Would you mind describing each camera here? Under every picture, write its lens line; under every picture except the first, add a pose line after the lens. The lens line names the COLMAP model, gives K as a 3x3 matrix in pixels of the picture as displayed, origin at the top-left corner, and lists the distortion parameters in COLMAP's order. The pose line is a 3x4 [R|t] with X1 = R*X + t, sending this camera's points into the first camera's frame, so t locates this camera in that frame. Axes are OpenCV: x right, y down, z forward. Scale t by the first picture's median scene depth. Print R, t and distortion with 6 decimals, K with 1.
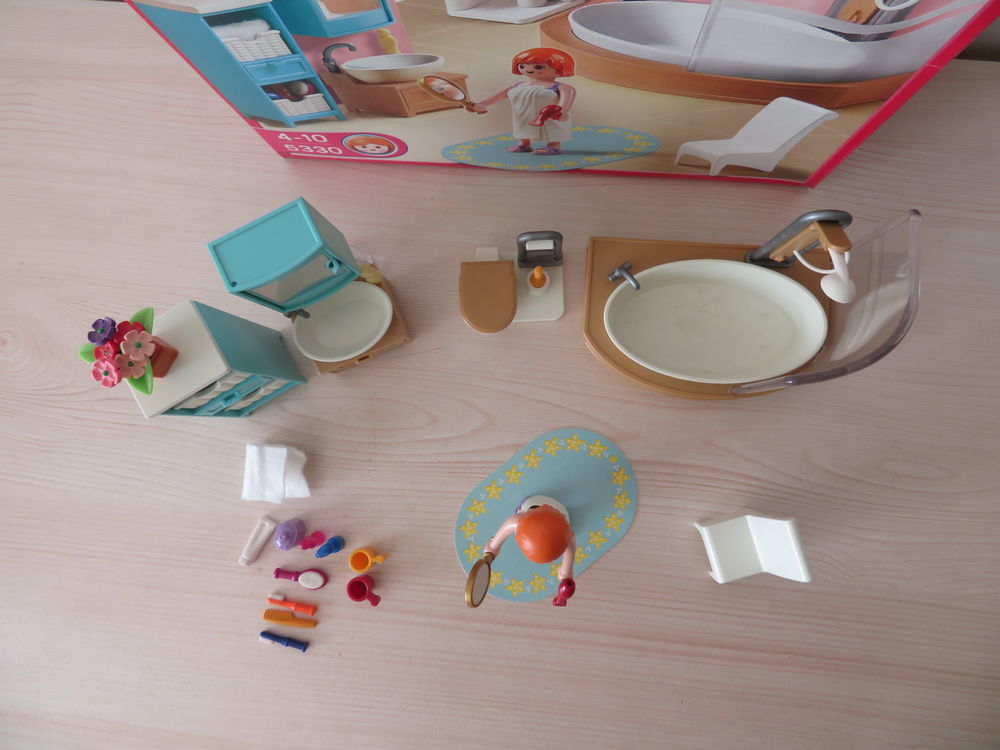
lens RADIAL K [[715.5, 0, 498.2], [0, 715.5, 376.6], [0, 0, 1]] dist [-0.002418, -0.005980]
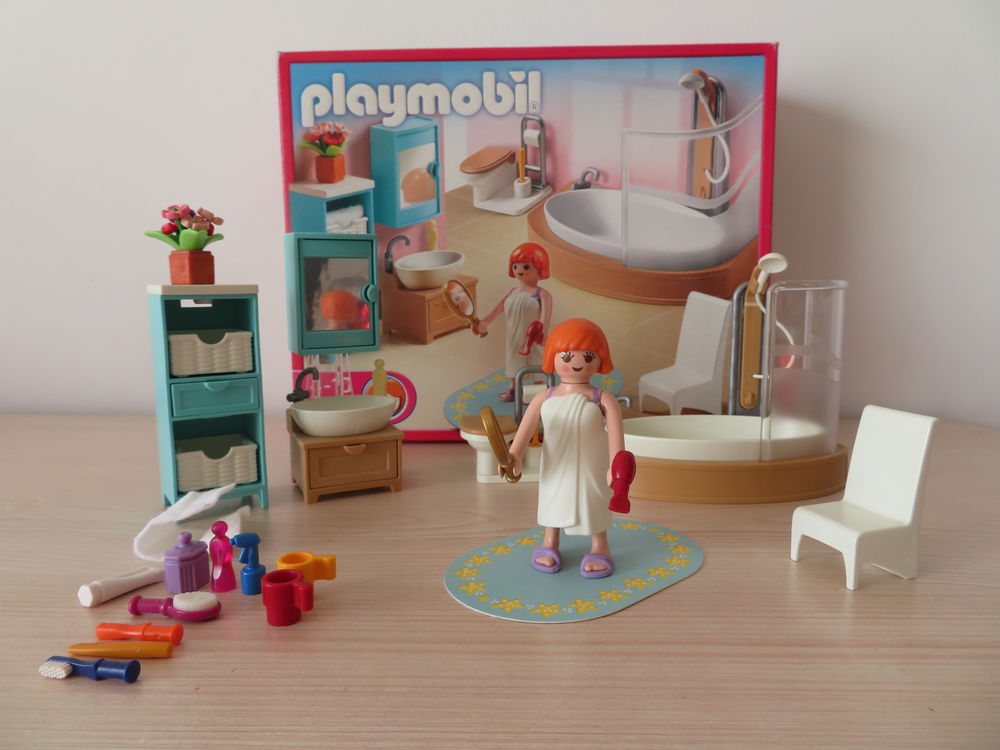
lens RADIAL K [[715.5, 0, 497.0], [0, 715.5, 375.7], [0, 0, 1]] dist [-0.002418, -0.005980]
pose [[0.997294, 0.049135, 0.054686, -0.068758], [0.043399, 0.206932, -0.977392, 0.974880], [-0.059340, 0.977121, 0.204240, 0.814225]]
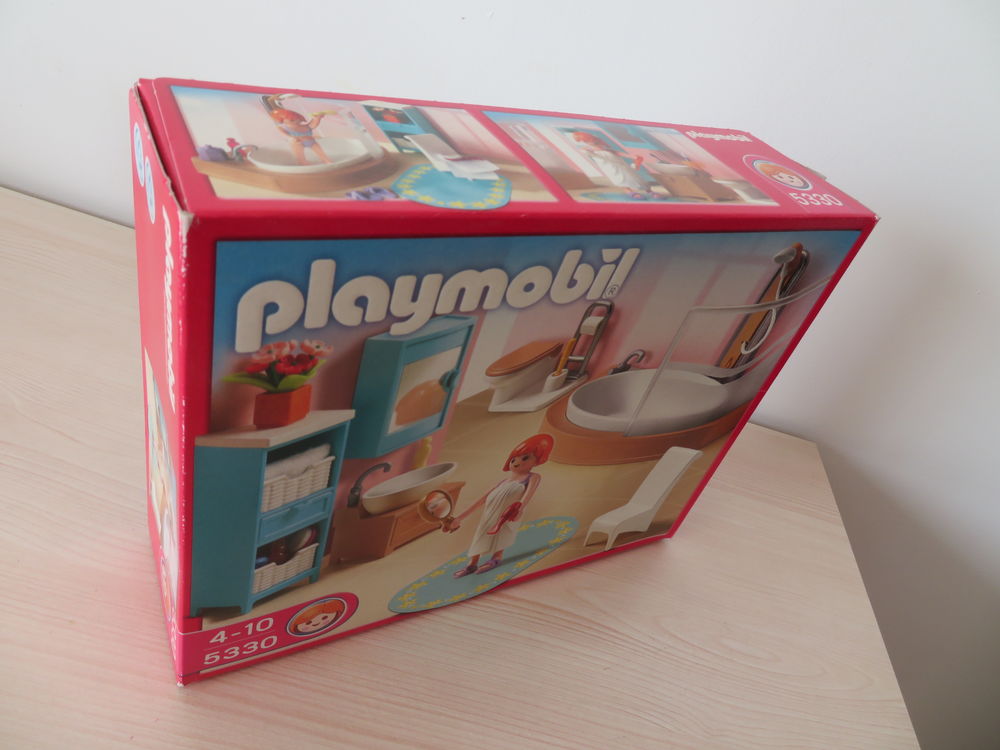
lens RADIAL K [[715.5, 0, 498.8], [0, 715.5, 375.6], [0, 0, 1]] dist [-0.002418, -0.005980]
pose [[0.793977, -0.108529, 0.598183, -0.566601], [0.491636, 0.693421, -0.526747, 0.045737], [-0.357625, 0.712313, 0.603917, 0.212344]]
